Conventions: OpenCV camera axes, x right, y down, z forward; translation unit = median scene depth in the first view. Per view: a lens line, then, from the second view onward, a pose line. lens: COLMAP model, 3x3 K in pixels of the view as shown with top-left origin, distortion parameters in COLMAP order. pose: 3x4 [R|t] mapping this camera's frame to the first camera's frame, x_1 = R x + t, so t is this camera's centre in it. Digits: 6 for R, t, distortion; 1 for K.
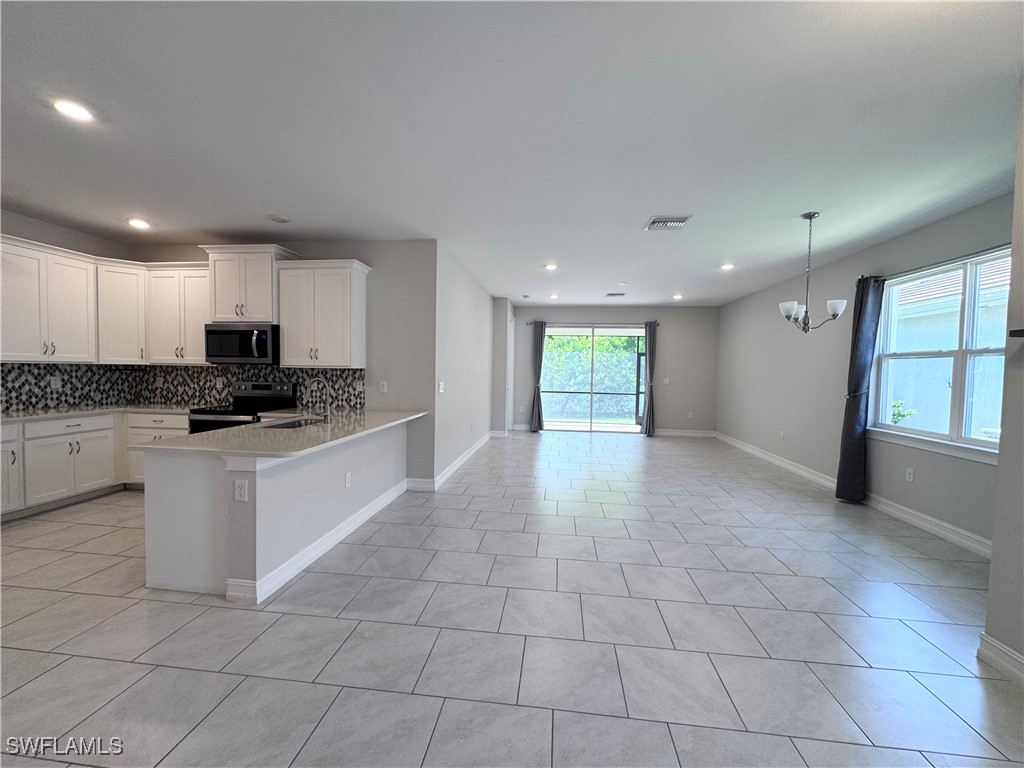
lens RADIAL K [[409.4, 0, 512.7], [0, 409.4, 382.7], [0, 0, 1]] dist [-0.001495, -0.000223]
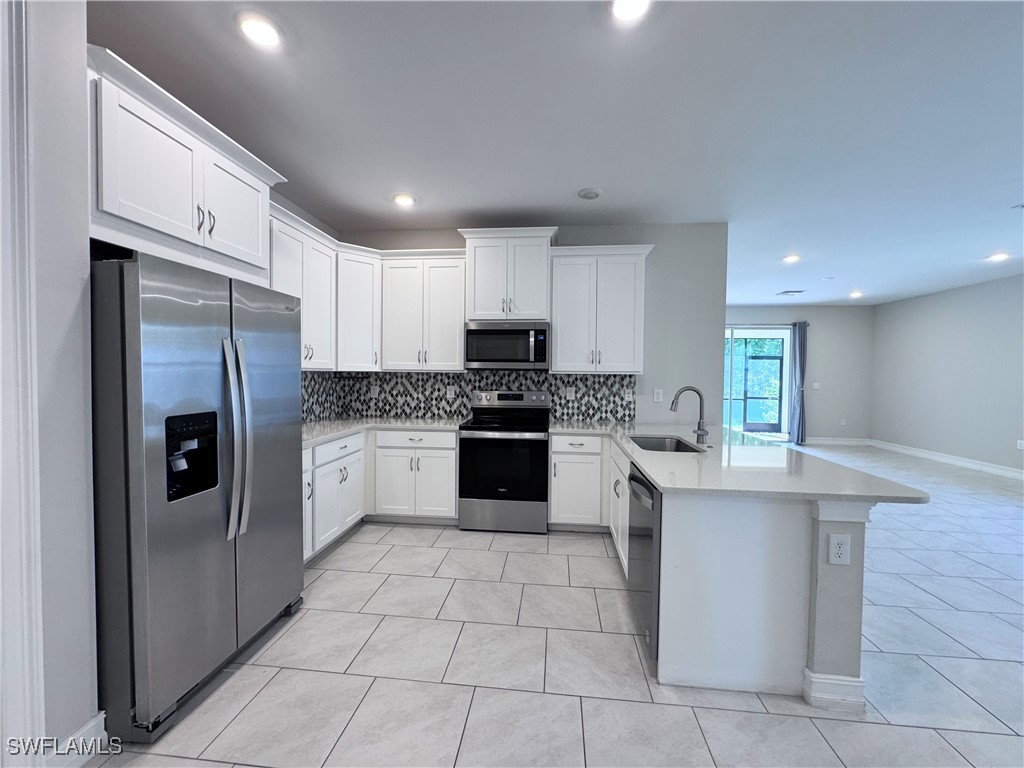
lens RADIAL K [[409.4, 0, 511.6], [0, 409.4, 382.6], [0, 0, 1]] dist [-0.001495, -0.000223]
pose [[0.999877, -0.006981, 0.014077, -0.628033], [0.007147, 0.999904, -0.011830, -0.009297], [-0.013993, 0.011929, 0.999831, 0.153391]]
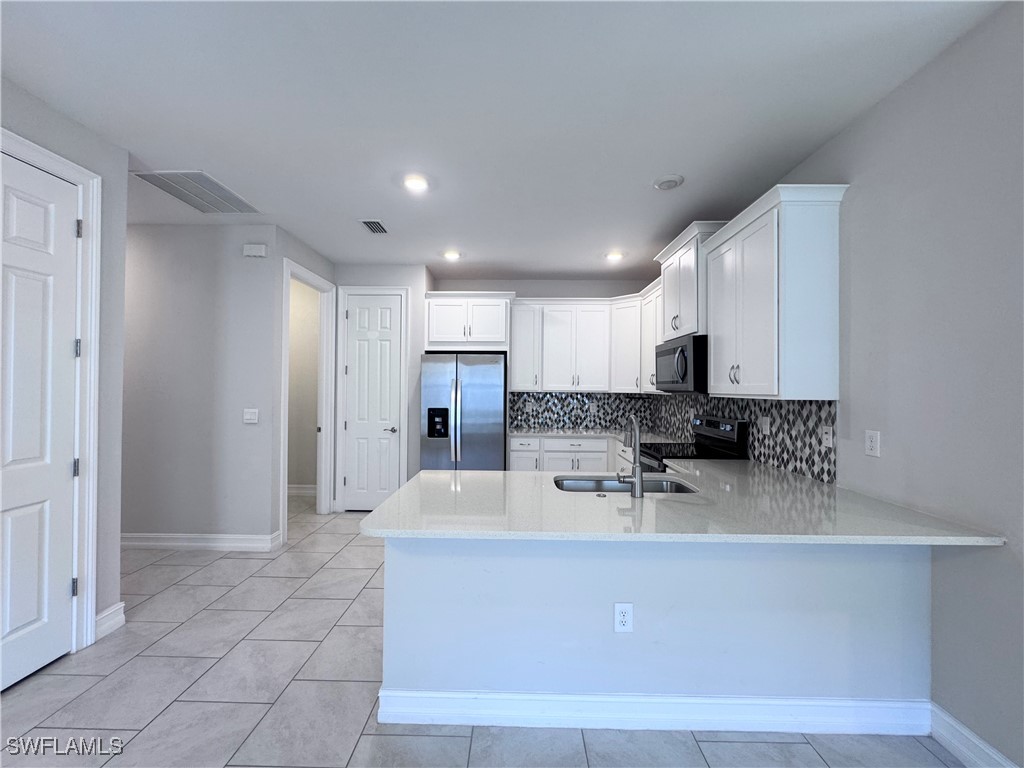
lens RADIAL K [[409.4, 0, 511.8], [0, 409.4, 382.8], [0, 0, 1]] dist [-0.001495, -0.000223]
pose [[0.104482, -0.027312, -0.994152, 0.070591], [-0.042918, 0.998568, -0.031944, -0.023515], [0.993600, 0.046005, 0.103160, 0.574331]]
